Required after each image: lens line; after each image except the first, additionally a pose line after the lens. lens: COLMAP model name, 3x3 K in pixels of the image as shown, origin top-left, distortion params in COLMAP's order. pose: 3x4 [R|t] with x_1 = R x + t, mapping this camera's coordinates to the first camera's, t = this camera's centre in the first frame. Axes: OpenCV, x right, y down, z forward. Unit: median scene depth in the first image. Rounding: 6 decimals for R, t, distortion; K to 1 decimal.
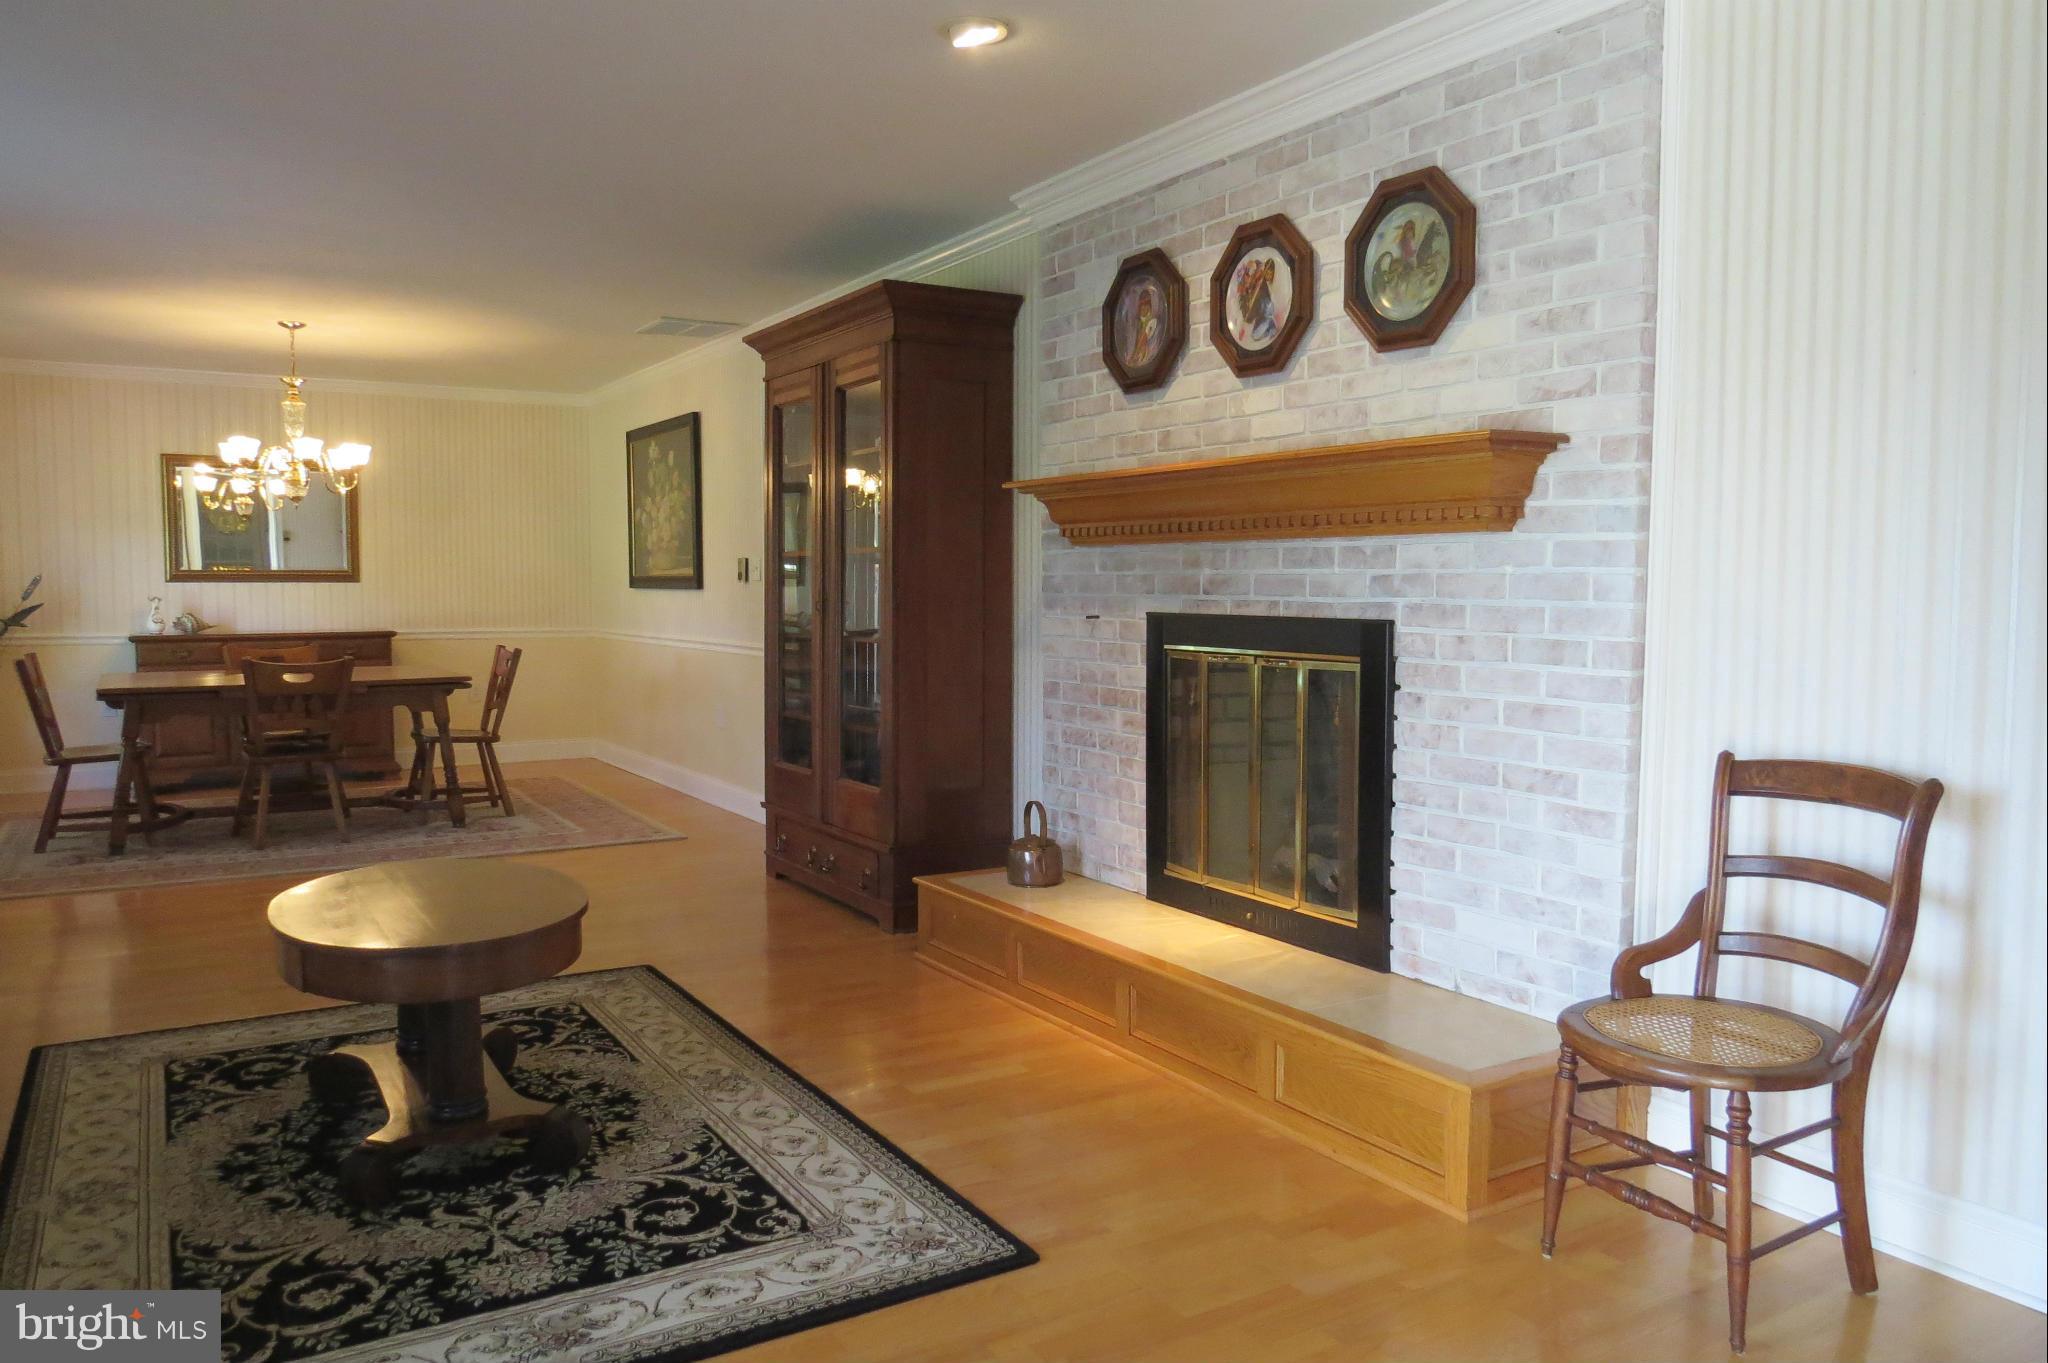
lens RADIAL K [[1455.6, 0, 1018.7], [0, 1455.6, 680.4], [0, 0, 1]] dist [-0.023882, 0.013664]
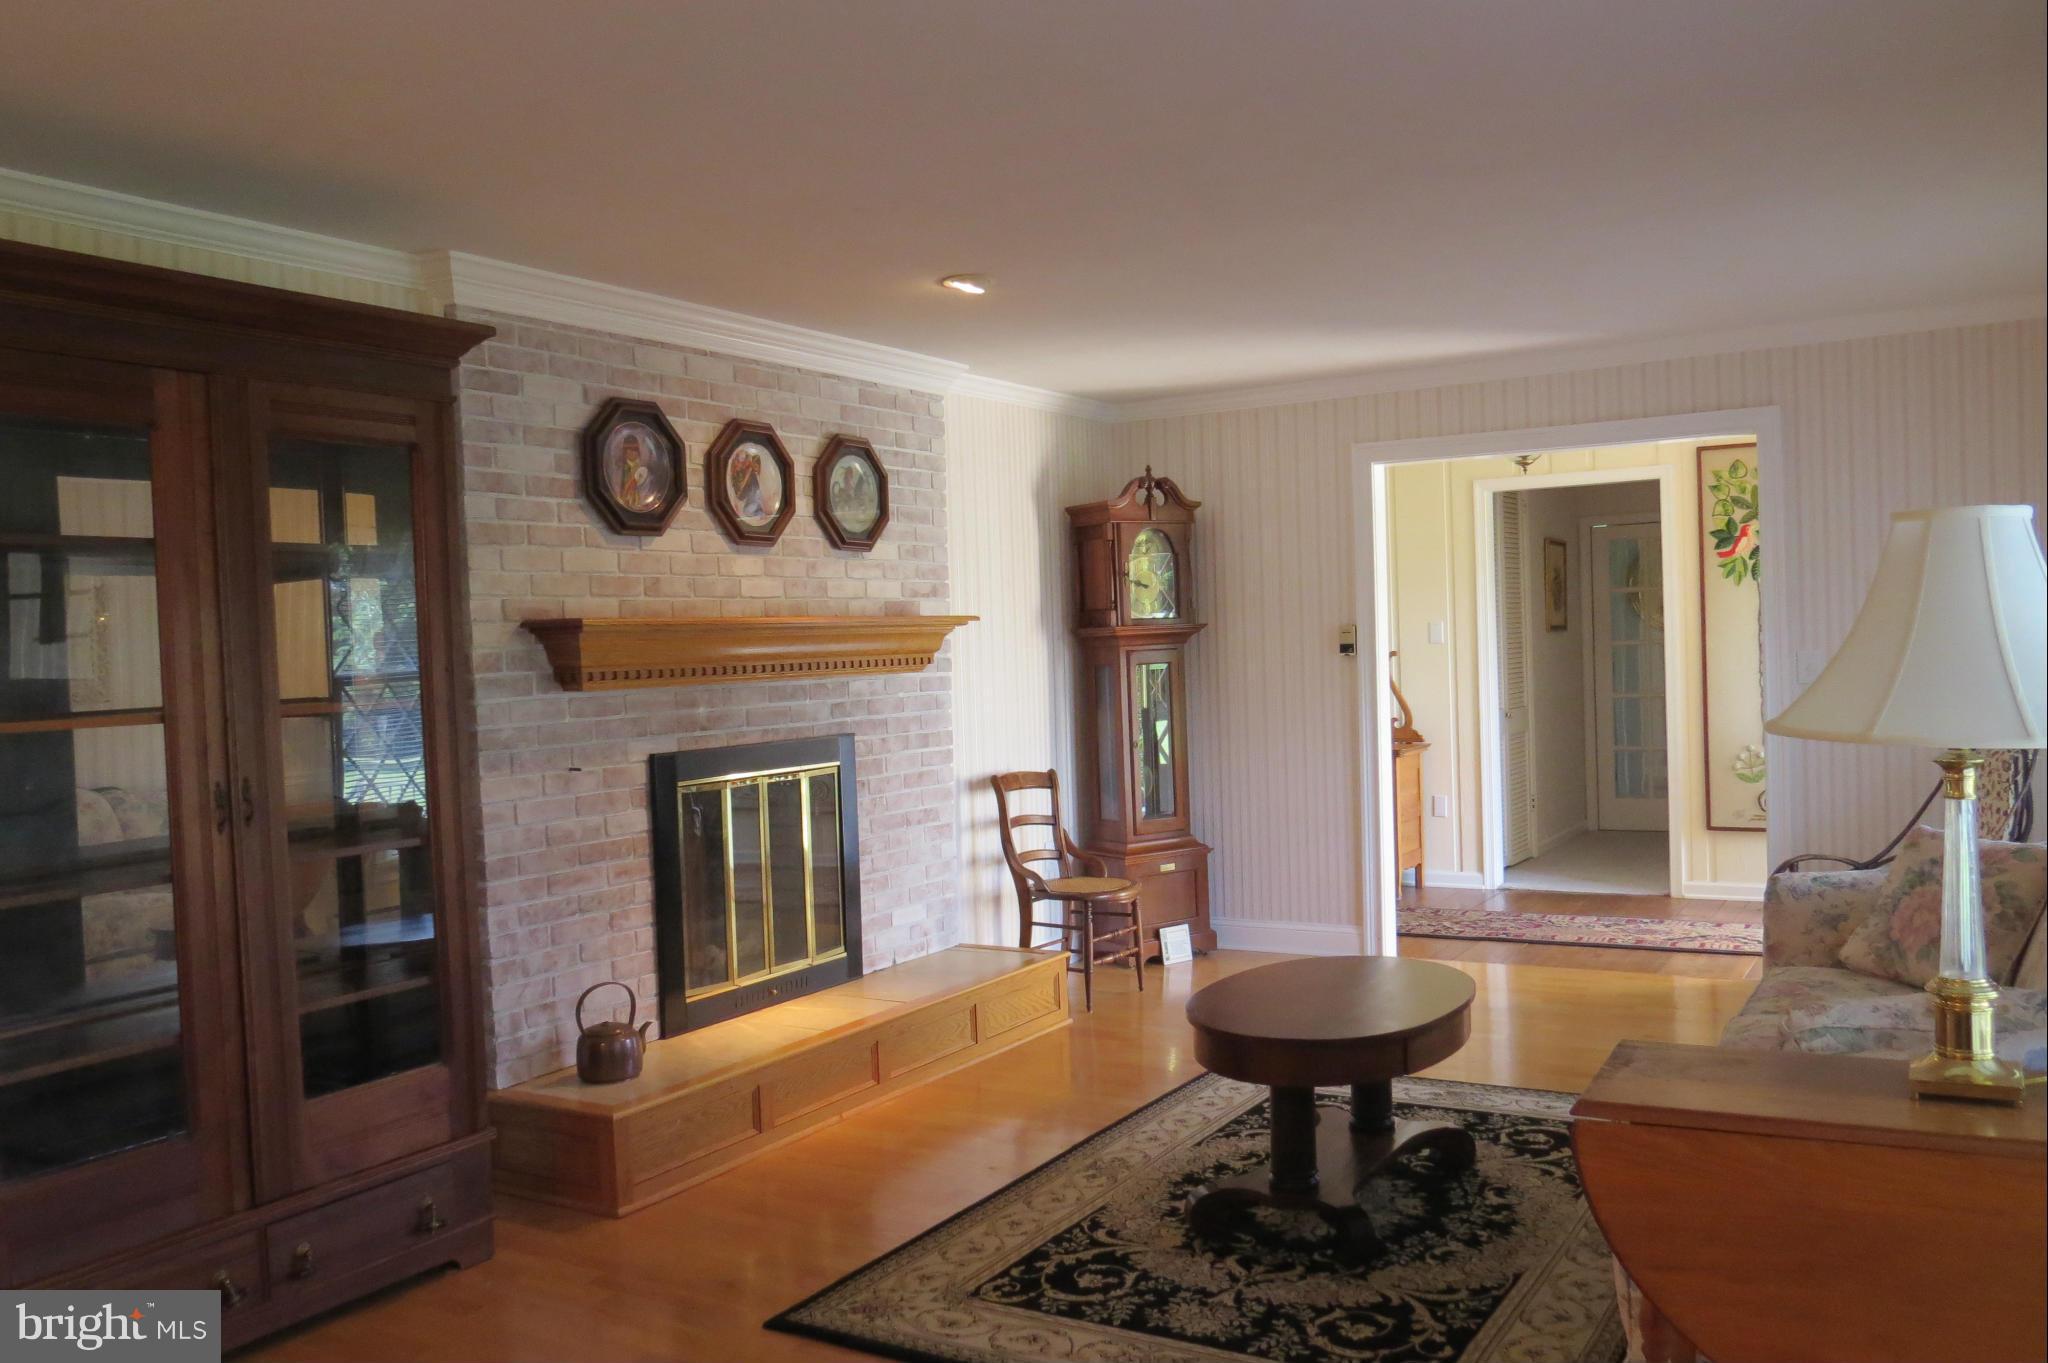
lens RADIAL K [[1635.2, 0, 1041.3], [0, 1635.2, 680.8], [0, 0, 1]] dist [-0.034428, 0.013108]
pose [[-0.466840, -0.000731, 0.884341, -1.112550], [0.098840, 0.993691, 0.052998, -0.140312], [-0.878801, 0.112149, -0.463823, 1.378550]]
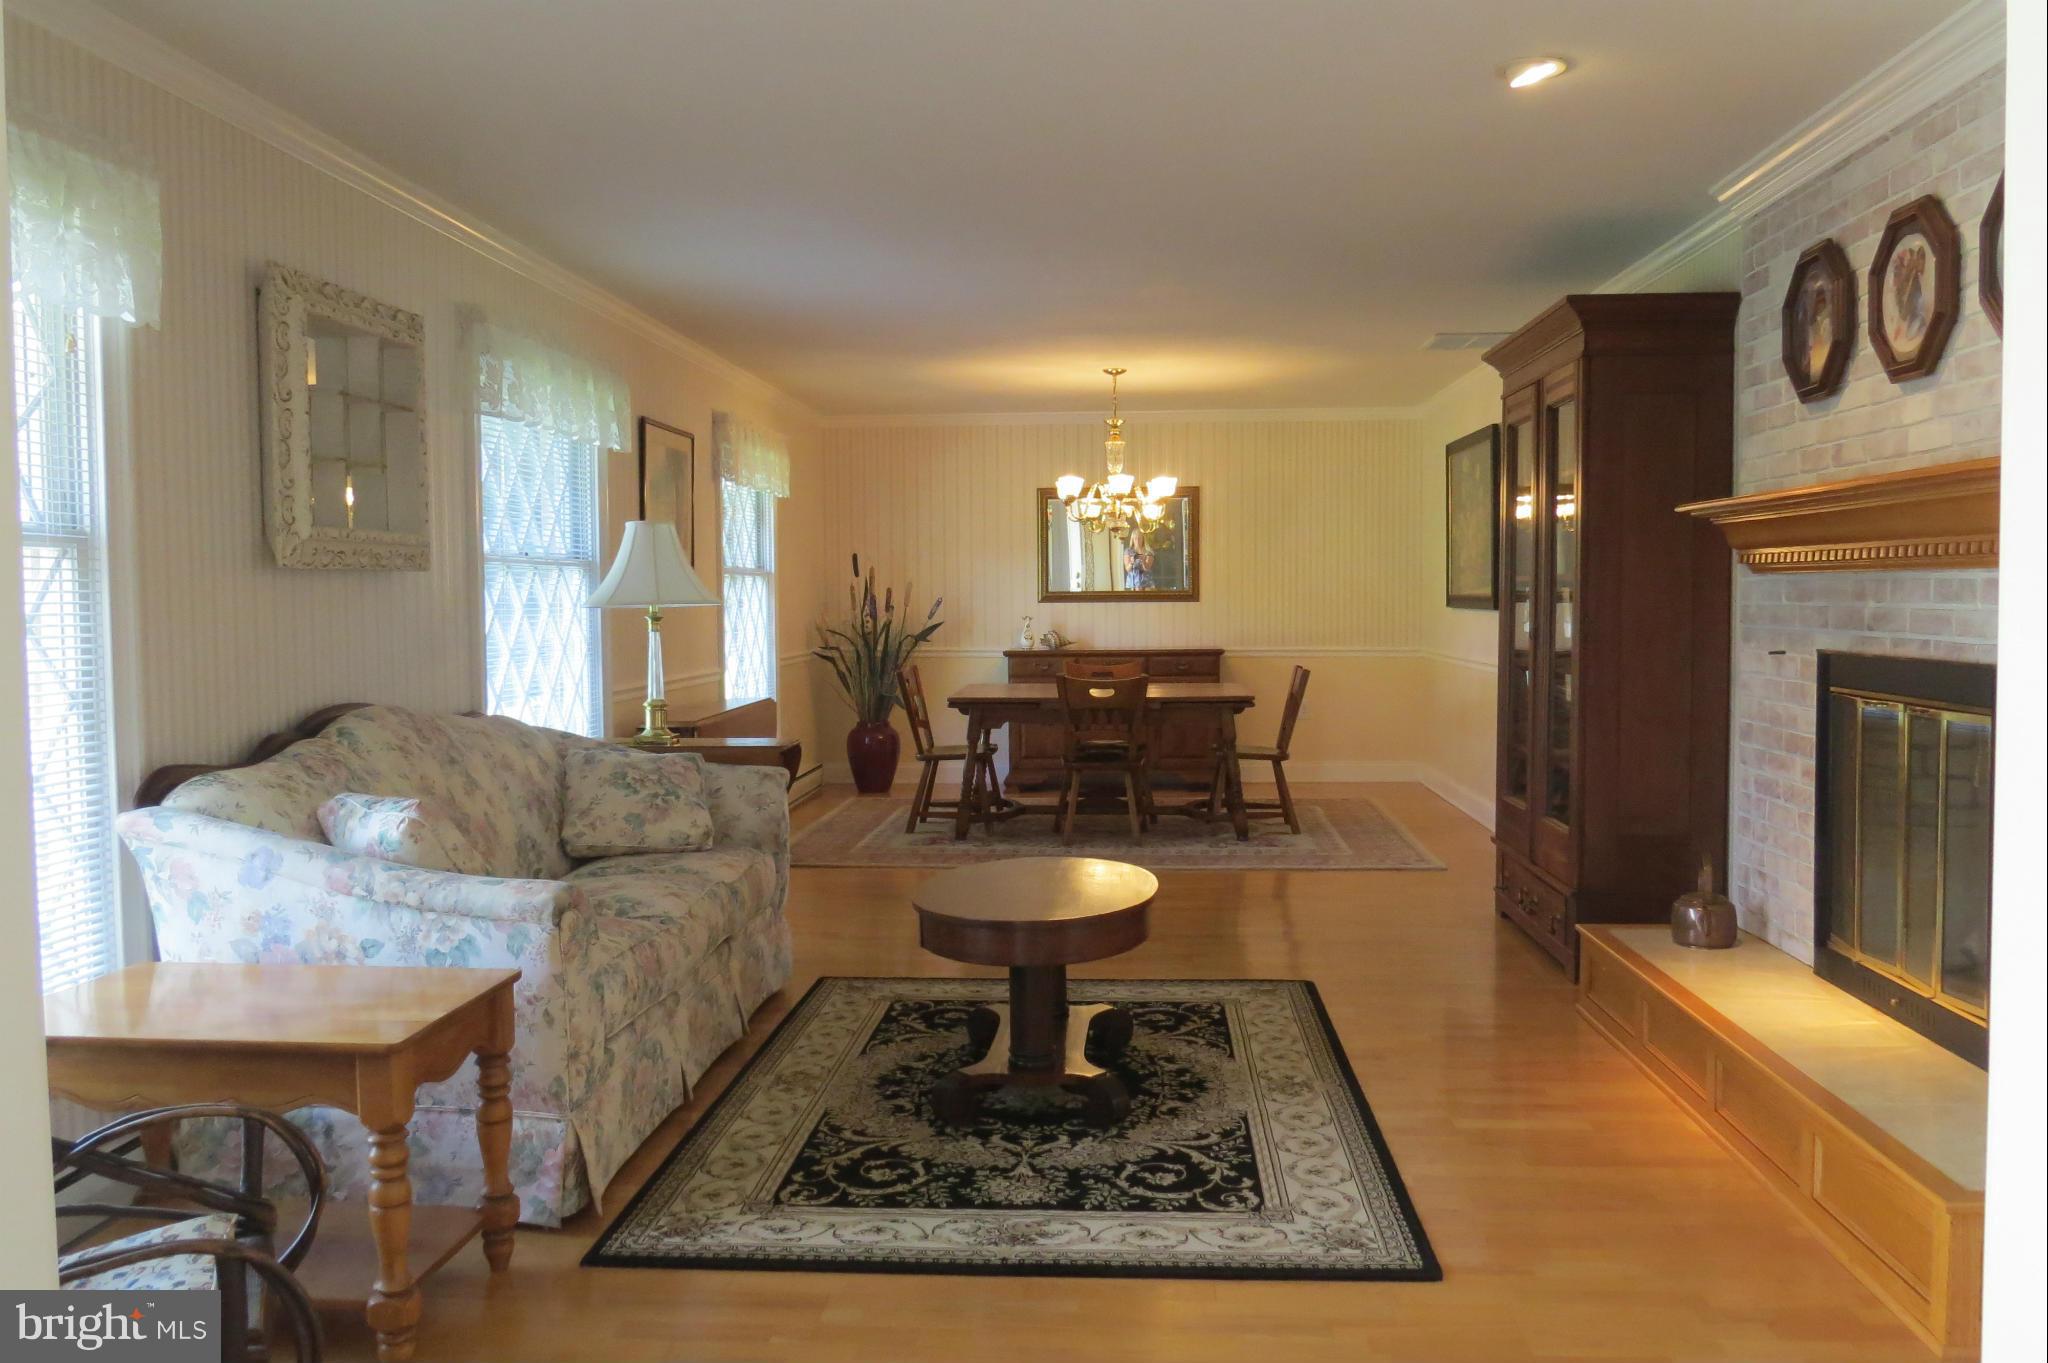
lens RADIAL K [[1635.2, 0, 1031.9], [0, 1635.2, 674.6], [0, 0, 1]] dist [-0.034428, 0.013108]
pose [[0.820460, 0.021850, -0.571286, 0.279420], [-0.029996, 0.999538, -0.004849, -0.013137], [0.570917, 0.021114, 0.820736, -0.087261]]
